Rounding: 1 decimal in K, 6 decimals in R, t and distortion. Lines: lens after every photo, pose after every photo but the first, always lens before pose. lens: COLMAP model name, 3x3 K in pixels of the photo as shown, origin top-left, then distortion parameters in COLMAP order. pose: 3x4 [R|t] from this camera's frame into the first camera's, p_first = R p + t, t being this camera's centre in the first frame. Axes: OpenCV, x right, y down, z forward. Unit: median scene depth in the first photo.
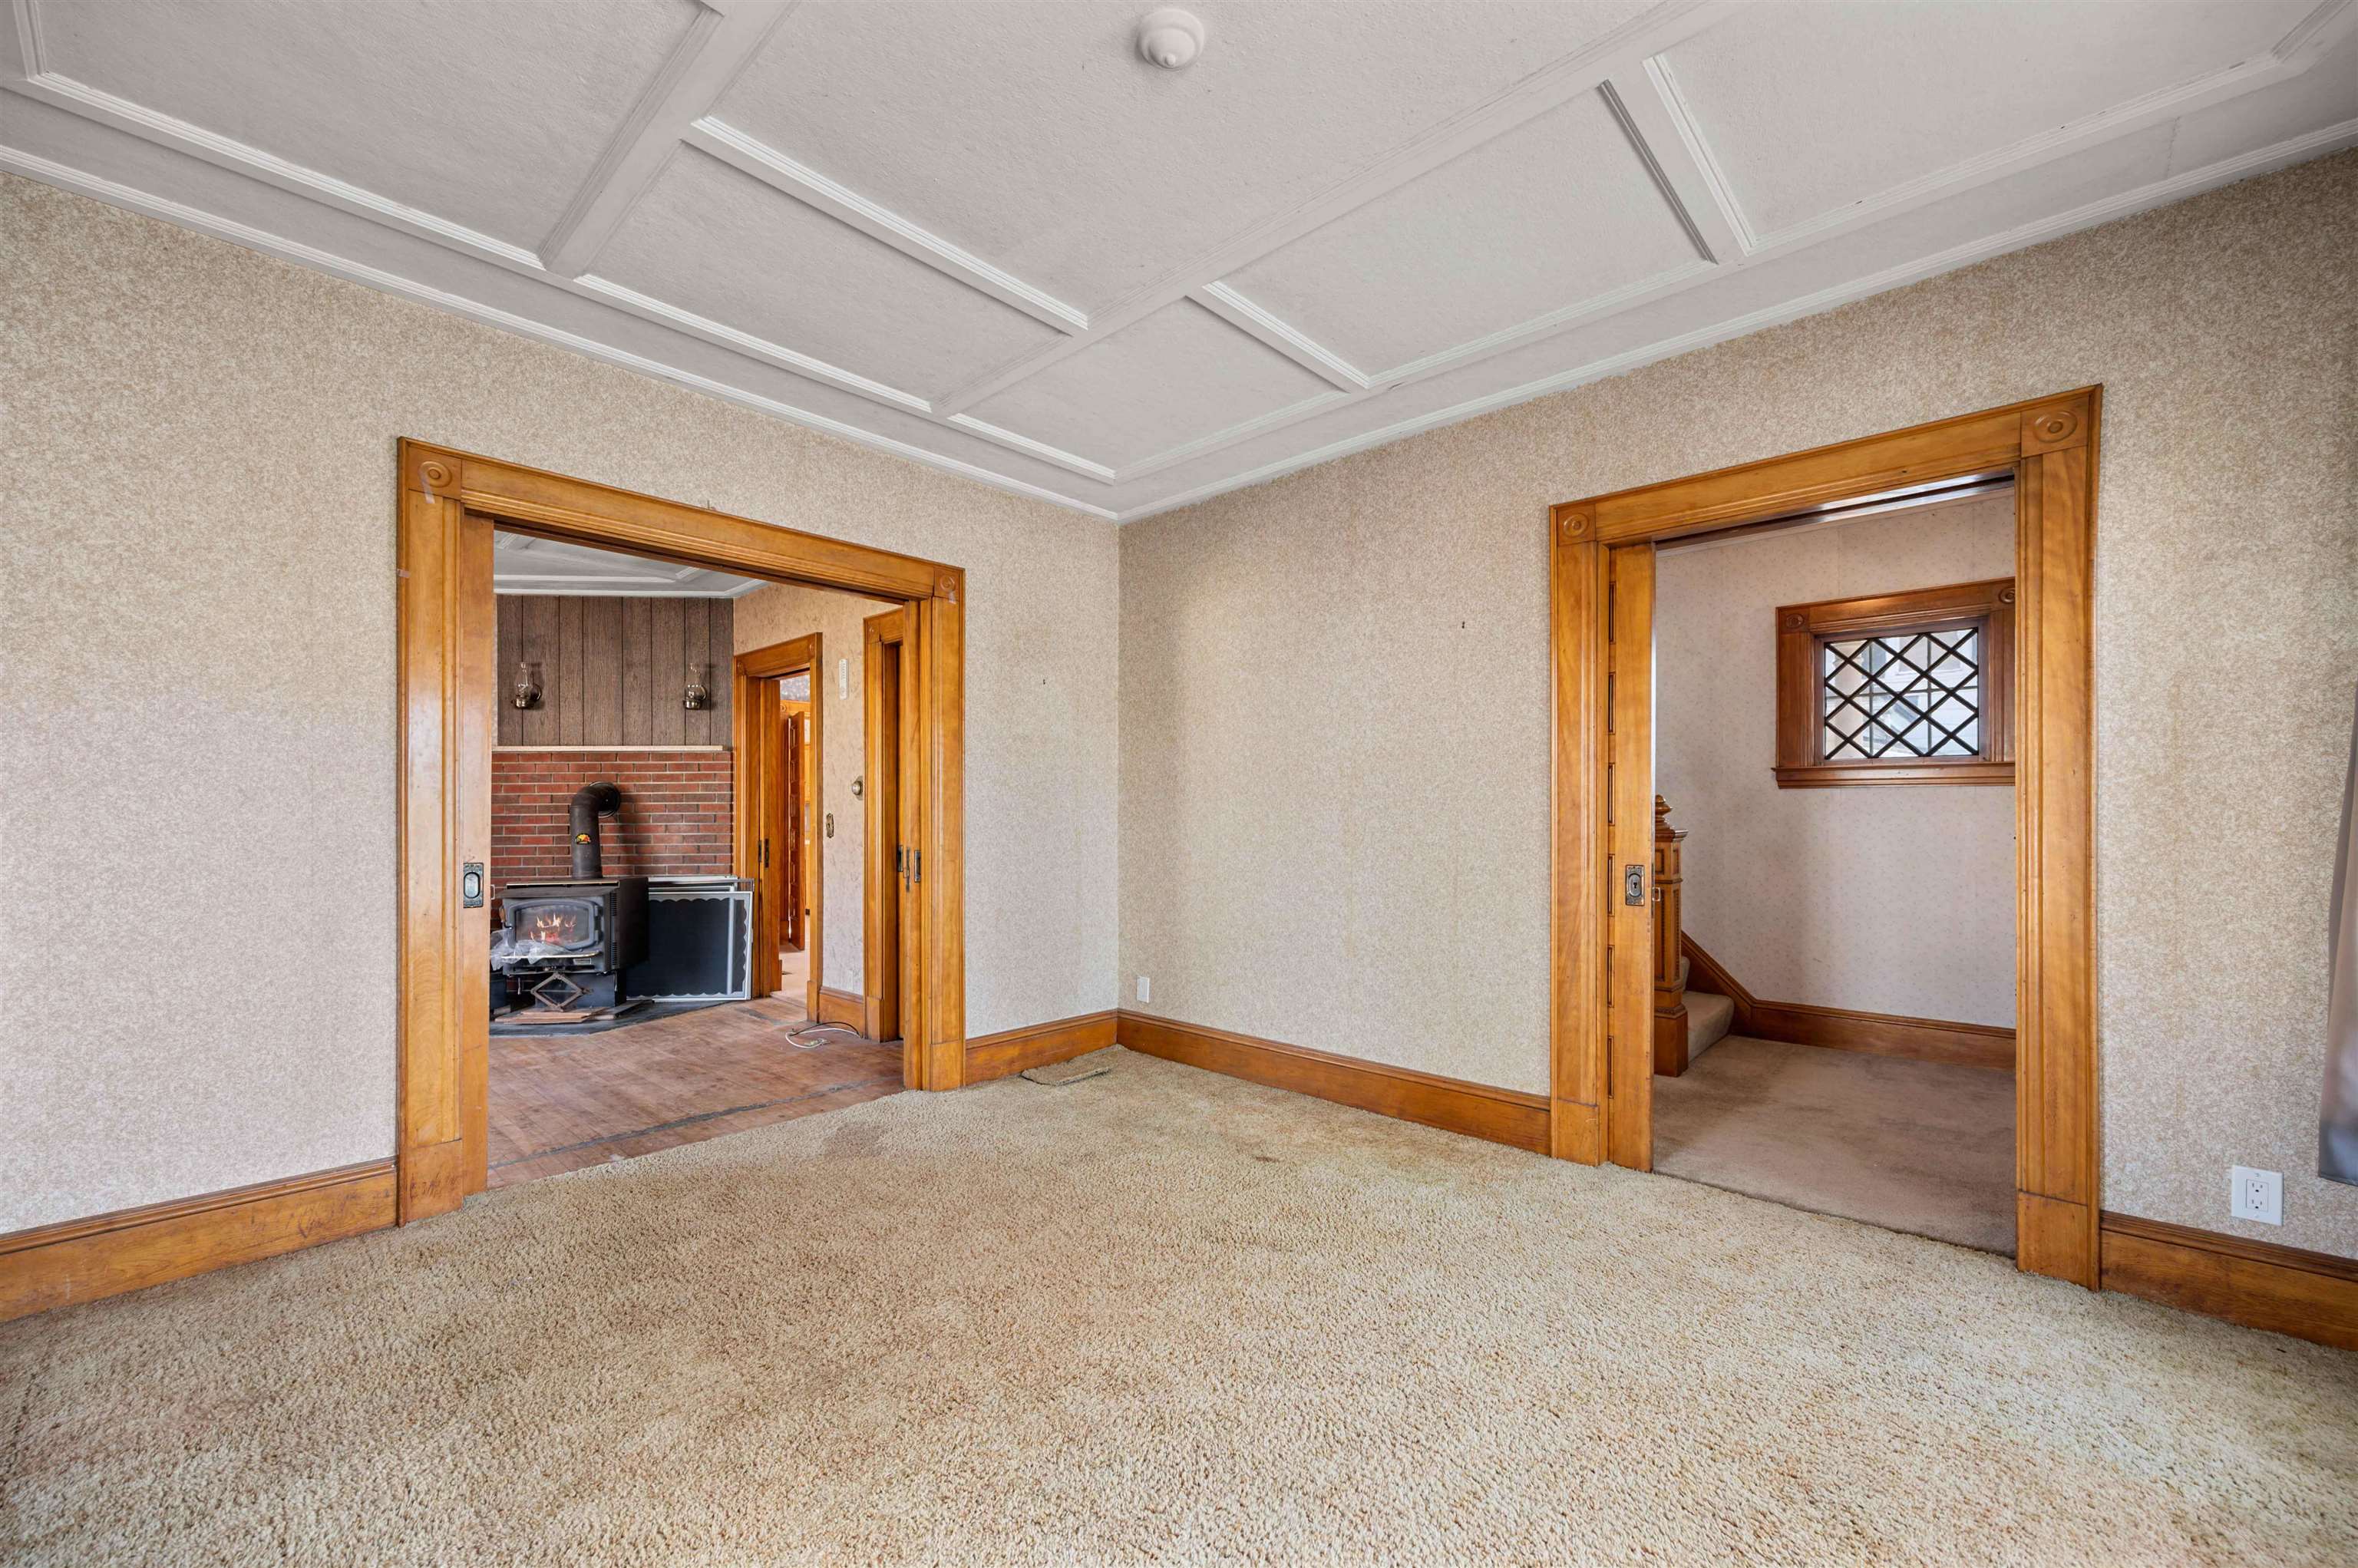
lens RADIAL K [[943.3, 0, 1159.1], [0, 943.3, 822.2], [0, 0, 1]] dist [0.006901, -0.000734]
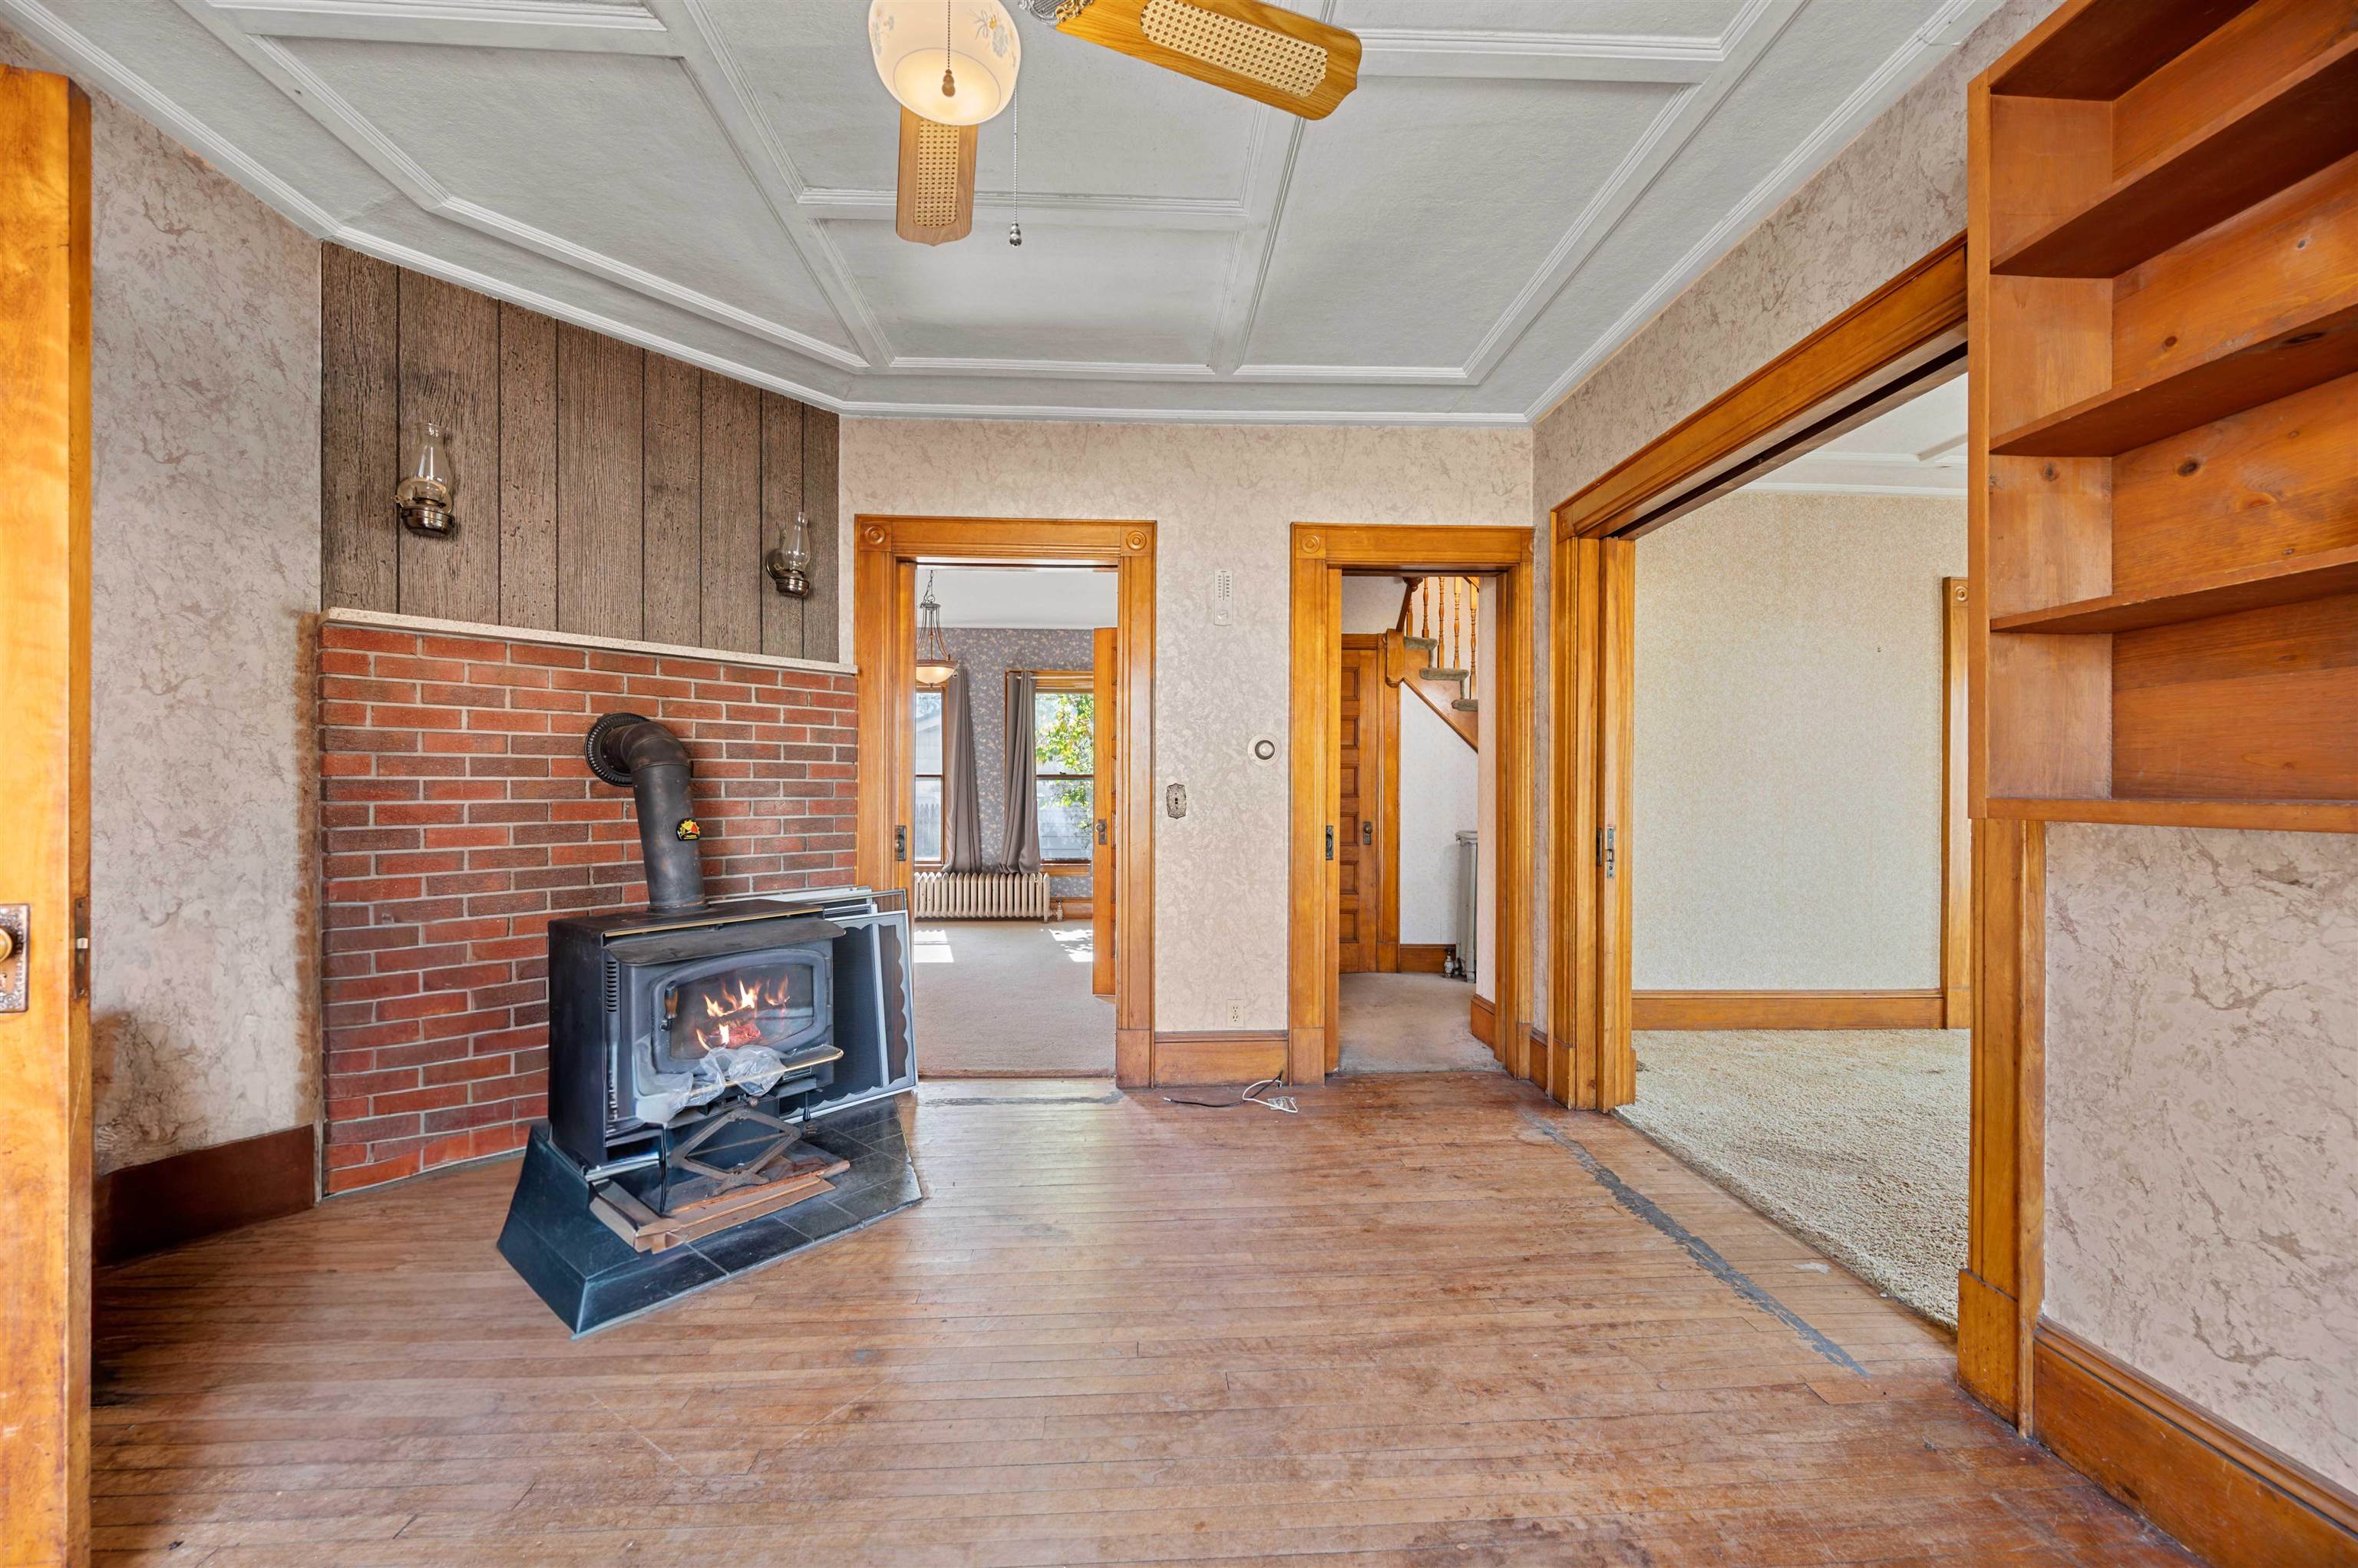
lens RADIAL K [[943.3, 0, 1178.7], [0, 943.3, 793.2], [0, 0, 1]] dist [0.006901, -0.000734]
pose [[0.682933, 0.003226, 0.730474, -0.753245], [-0.000664, 0.999993, -0.003795, 0.000450], [-0.730481, 0.002106, 0.682930, 0.455680]]
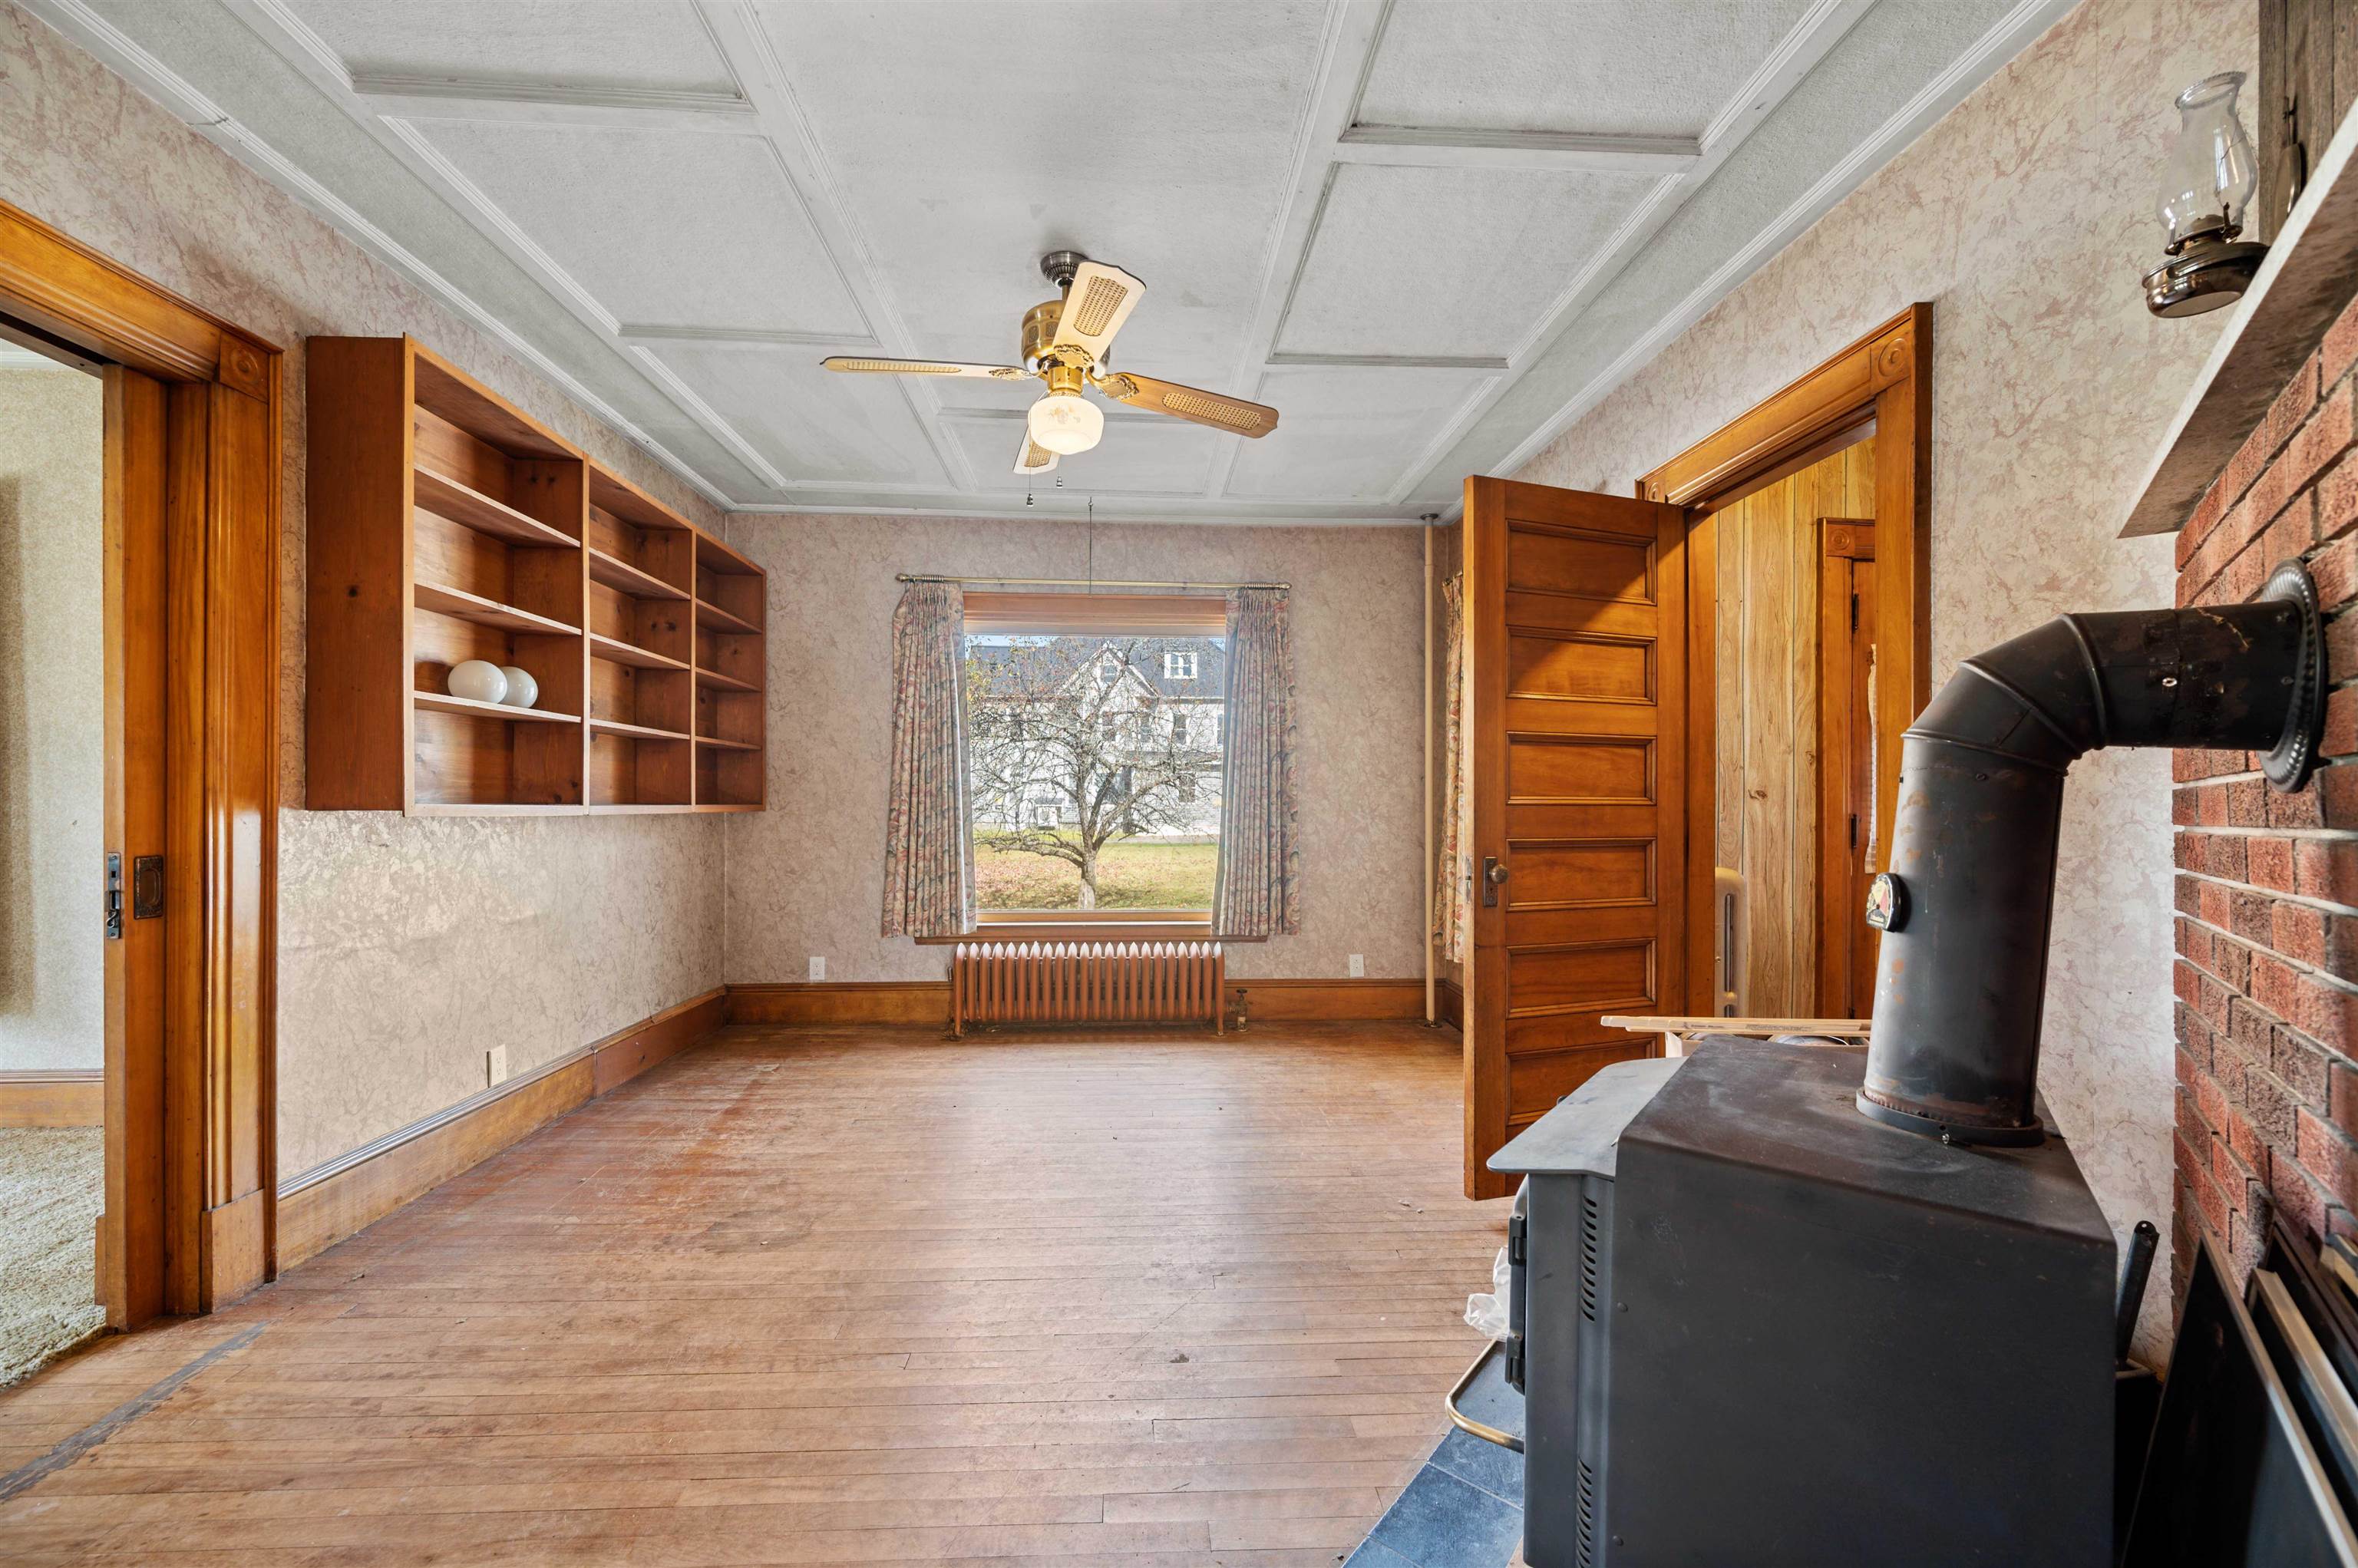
lens RADIAL K [[943.3, 0, 1179.7], [0, 943.3, 796.9], [0, 0, 1]] dist [0.006901, -0.000734]
pose [[-0.680518, -0.008709, -0.732679, -0.342753], [-0.005889, 0.999962, -0.006416, -0.001798], [0.732708, -0.000052, -0.680544, 0.985199]]
